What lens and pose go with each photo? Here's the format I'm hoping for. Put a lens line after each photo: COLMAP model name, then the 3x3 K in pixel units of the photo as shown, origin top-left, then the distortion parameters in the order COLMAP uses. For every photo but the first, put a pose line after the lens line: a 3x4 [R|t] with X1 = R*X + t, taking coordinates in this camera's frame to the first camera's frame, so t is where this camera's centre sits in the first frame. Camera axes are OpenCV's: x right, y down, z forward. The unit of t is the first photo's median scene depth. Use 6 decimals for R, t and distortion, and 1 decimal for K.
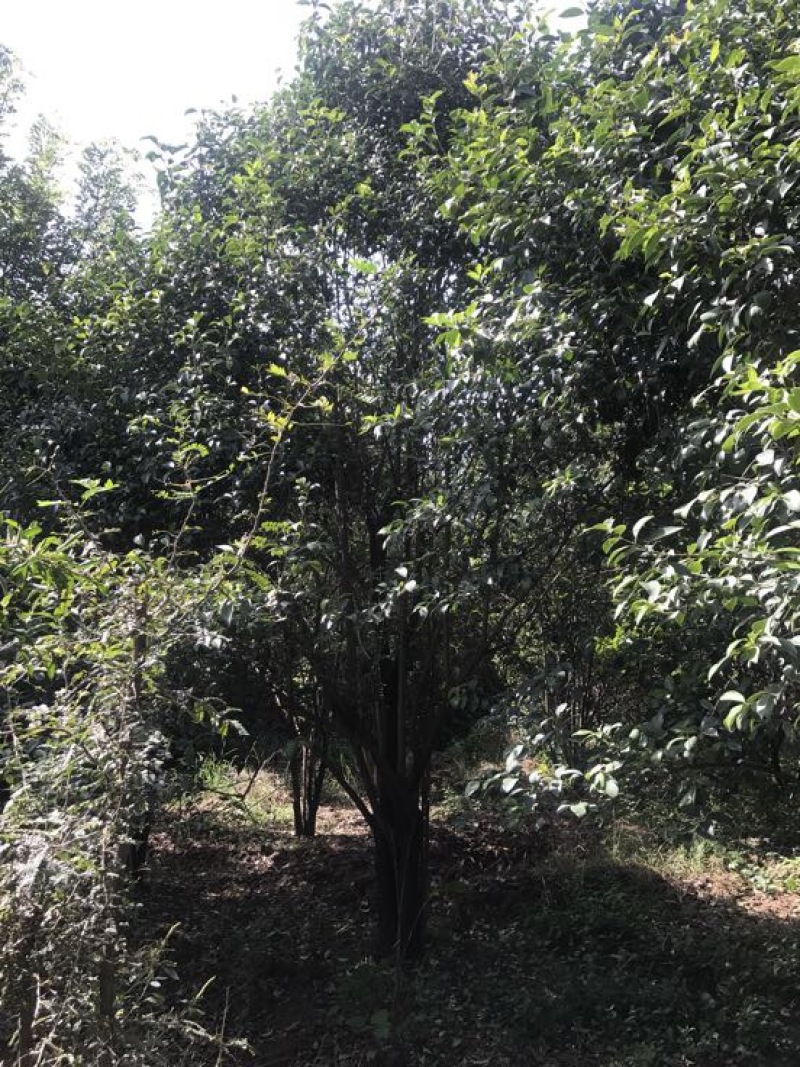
lens RADIAL K [[859.6, 0, 397.8], [0, 859.6, 549.7], [0, 0, 1]] dist [-0.007646, 0.047221]
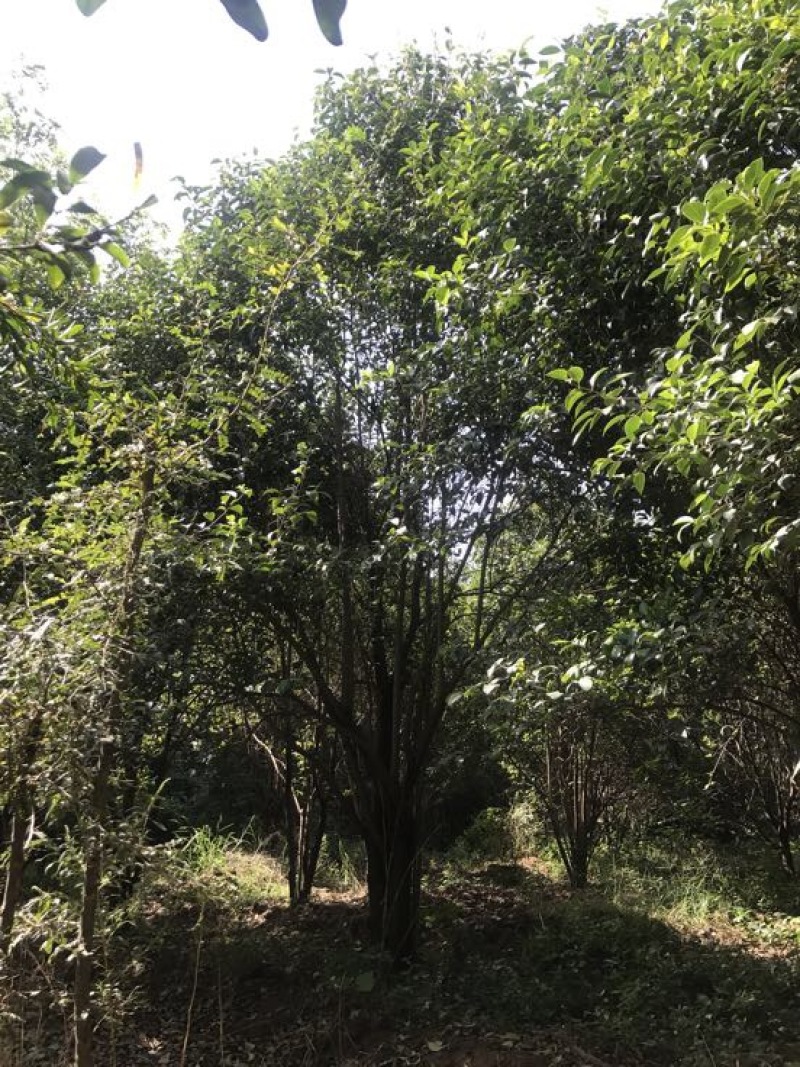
lens RADIAL K [[859.6, 0, 397.8], [0, 859.6, 549.7], [0, 0, 1]] dist [-0.007646, 0.047221]
pose [[0.999827, 0.015357, -0.010452, 0.010657], [-0.016656, 0.990244, -0.138346, 0.102604], [0.008226, 0.138496, 0.990329, -0.024330]]
